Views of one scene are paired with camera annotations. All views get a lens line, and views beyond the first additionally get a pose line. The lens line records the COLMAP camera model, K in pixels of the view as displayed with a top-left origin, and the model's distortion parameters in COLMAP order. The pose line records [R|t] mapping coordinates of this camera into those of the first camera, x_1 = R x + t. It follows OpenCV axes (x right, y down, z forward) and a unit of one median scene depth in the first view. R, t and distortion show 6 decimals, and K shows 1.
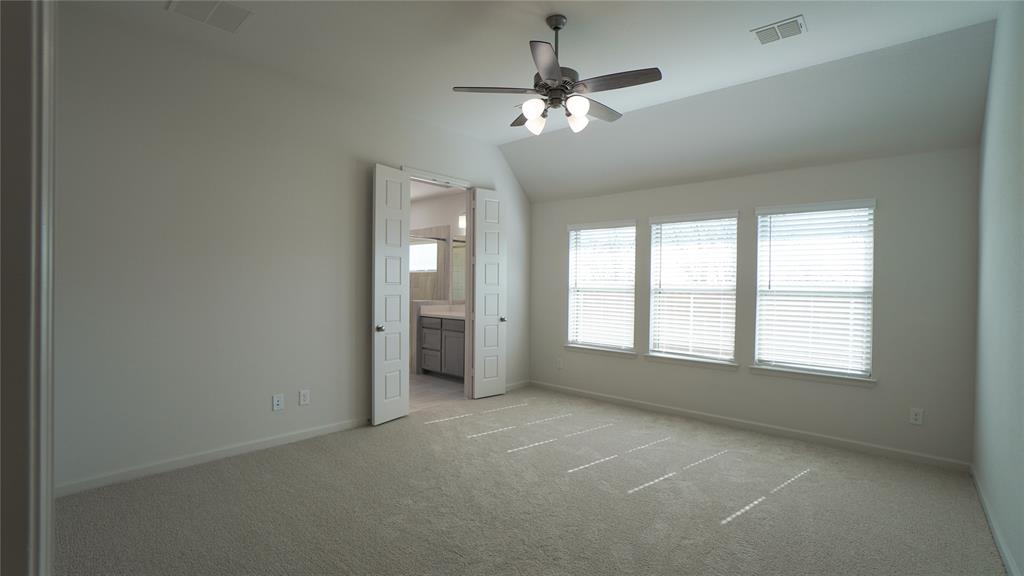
lens RADIAL K [[455.8, 0, 512.0], [0, 455.8, 288.0], [0, 0, 1]] dist [-0.003322, 0.000075]
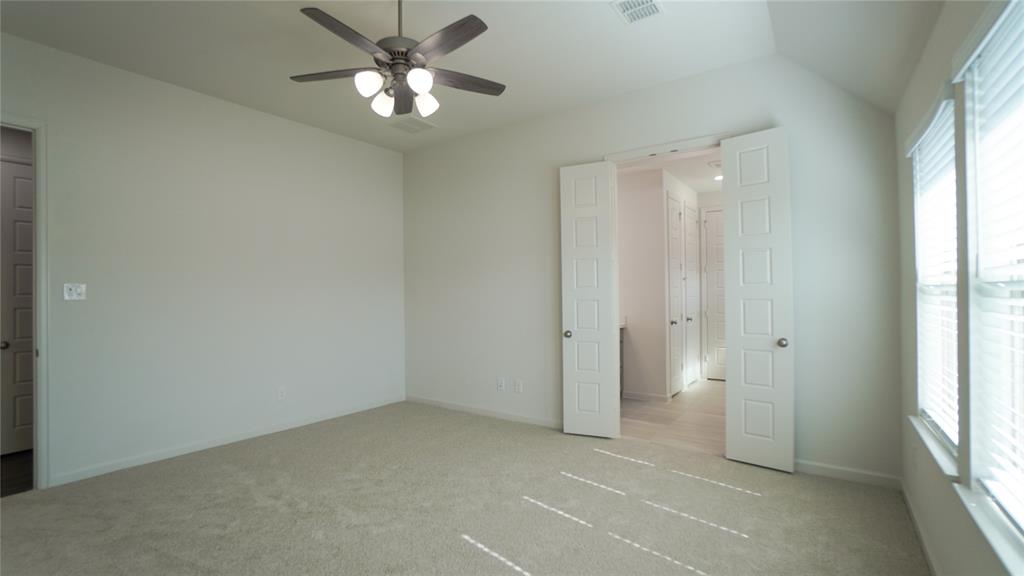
lens RADIAL K [[455.8, 0, 512.0], [0, 455.8, 288.0], [0, 0, 1]] dist [-0.003322, 0.000075]
pose [[0.132665, -0.025285, -0.990838, 0.663597], [0.011636, 0.999645, -0.023952, 0.011703], [0.991093, -0.008352, 0.132913, 0.757632]]
